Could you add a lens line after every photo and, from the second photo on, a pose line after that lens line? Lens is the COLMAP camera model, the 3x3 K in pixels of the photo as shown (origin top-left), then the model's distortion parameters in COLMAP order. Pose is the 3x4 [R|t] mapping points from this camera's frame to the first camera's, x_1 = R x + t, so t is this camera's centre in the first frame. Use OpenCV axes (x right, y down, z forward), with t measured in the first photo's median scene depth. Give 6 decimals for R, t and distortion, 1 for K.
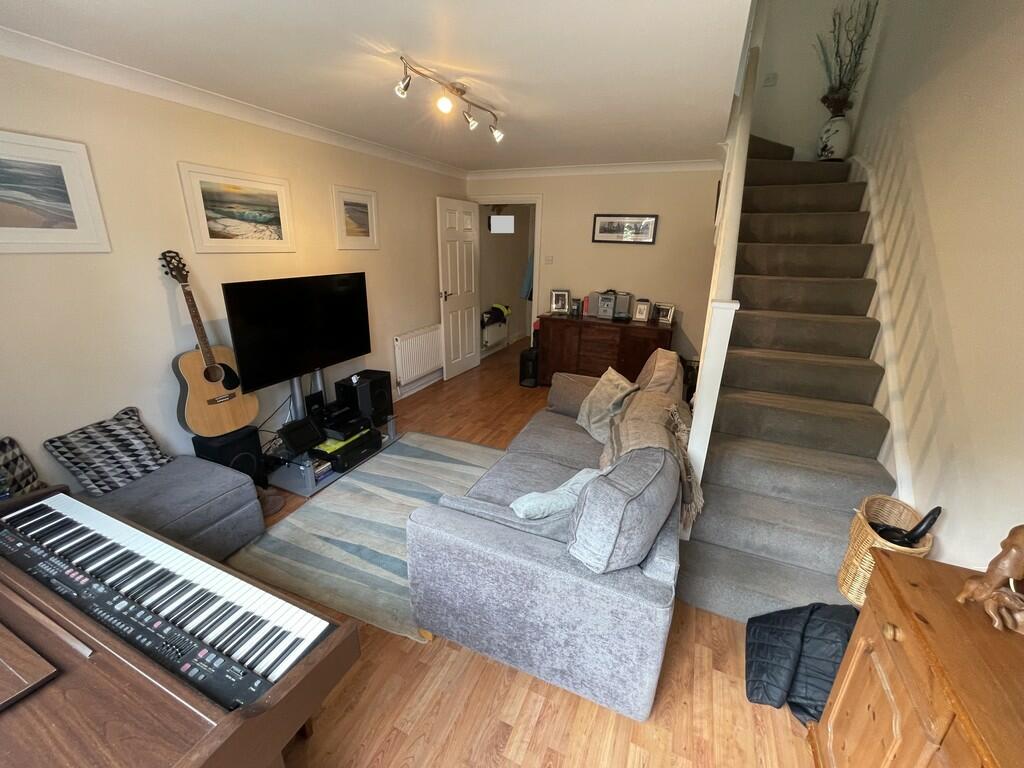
lens RADIAL K [[415.9, 0, 514.5], [0, 415.9, 383.7], [0, 0, 1]] dist [-0.000557, -0.000222]
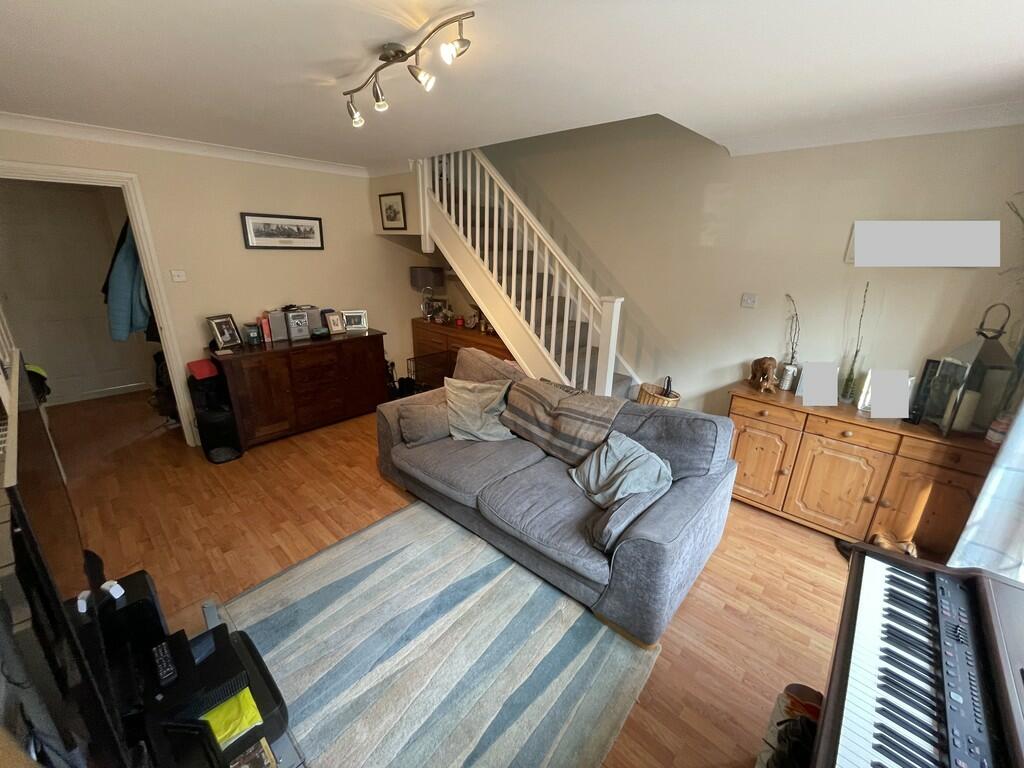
lens RADIAL K [[415.9, 0, 516.6], [0, 415.9, 378.8], [0, 0, 1]] dist [-0.000557, -0.000222]
pose [[0.328460, -0.306231, 0.893497, -0.458637], [0.290869, 0.932803, 0.212776, -0.151156], [-0.898615, 0.190002, 0.395462, 0.331266]]
